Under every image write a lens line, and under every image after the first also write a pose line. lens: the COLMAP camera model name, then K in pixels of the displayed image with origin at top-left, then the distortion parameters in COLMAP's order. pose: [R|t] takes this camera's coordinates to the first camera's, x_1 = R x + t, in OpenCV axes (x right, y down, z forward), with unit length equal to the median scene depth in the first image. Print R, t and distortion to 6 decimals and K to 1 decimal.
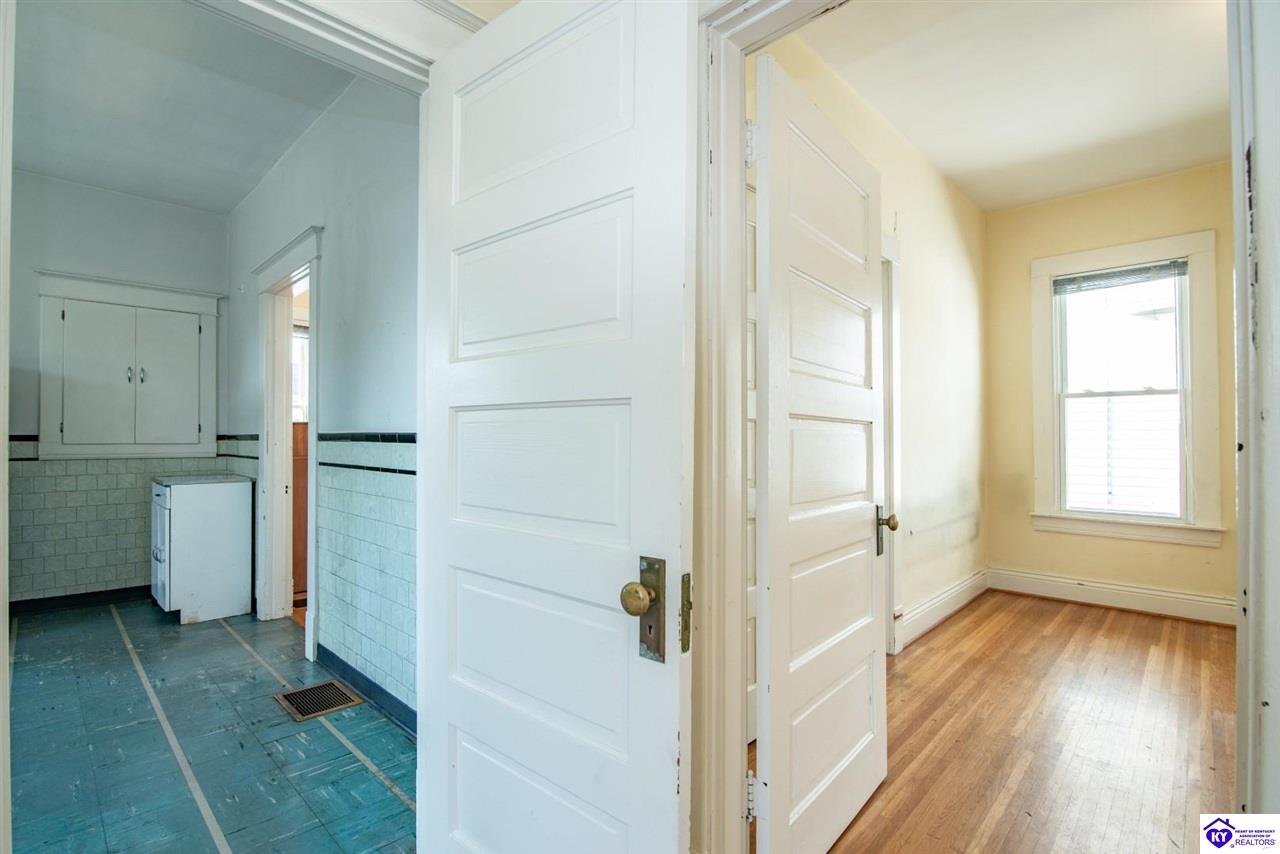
lens RADIAL K [[591.4, 0, 640.9], [0, 591.4, 430.0], [0, 0, 1]] dist [-0.002308, -0.000369]
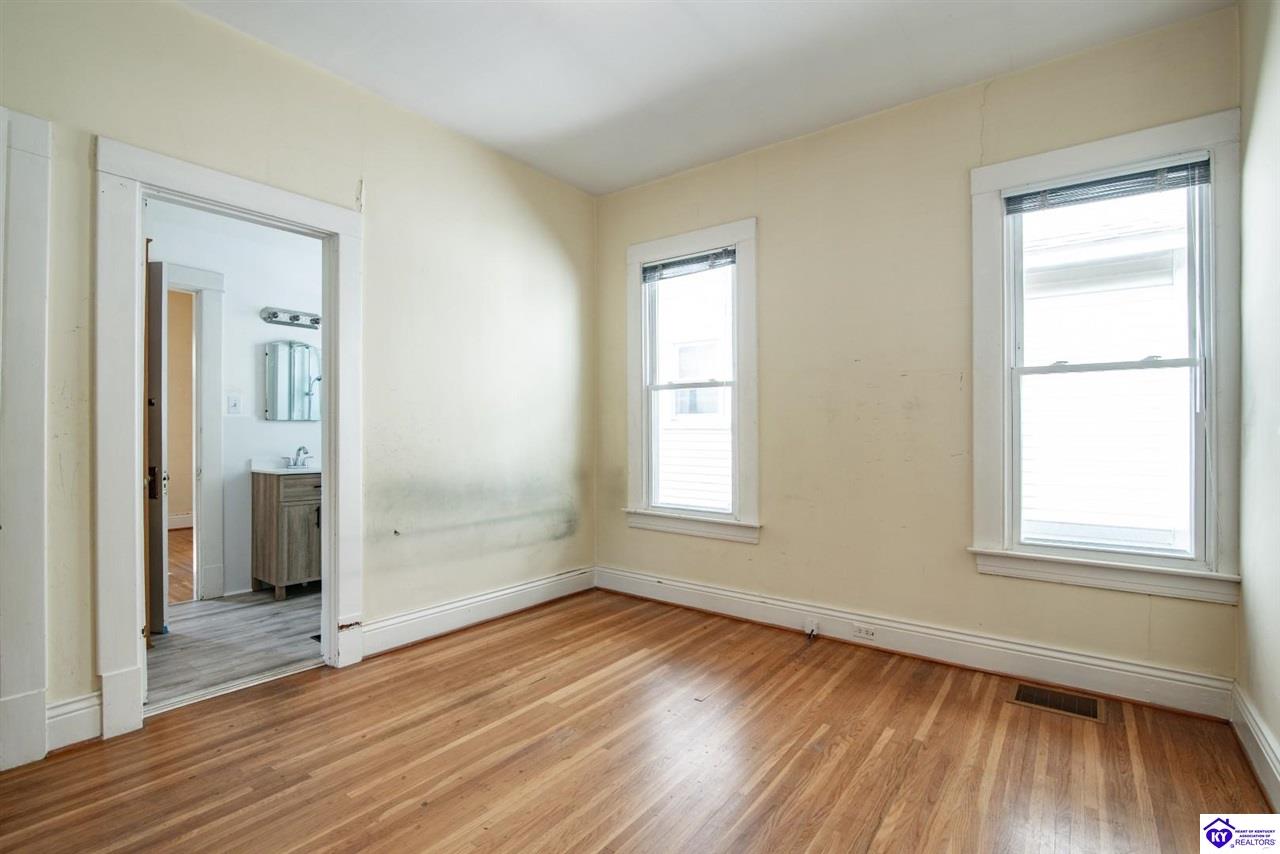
lens RADIAL K [[597.3, 0, 606.6], [0, 597.3, 431.6], [0, 0, 1]] dist [-0.000329, 0.000148]
pose [[0.995052, 0.003641, 0.099292, 0.638438], [-0.004877, 0.999914, 0.012208, 0.002229], [-0.099239, -0.012631, 0.994983, 0.042581]]
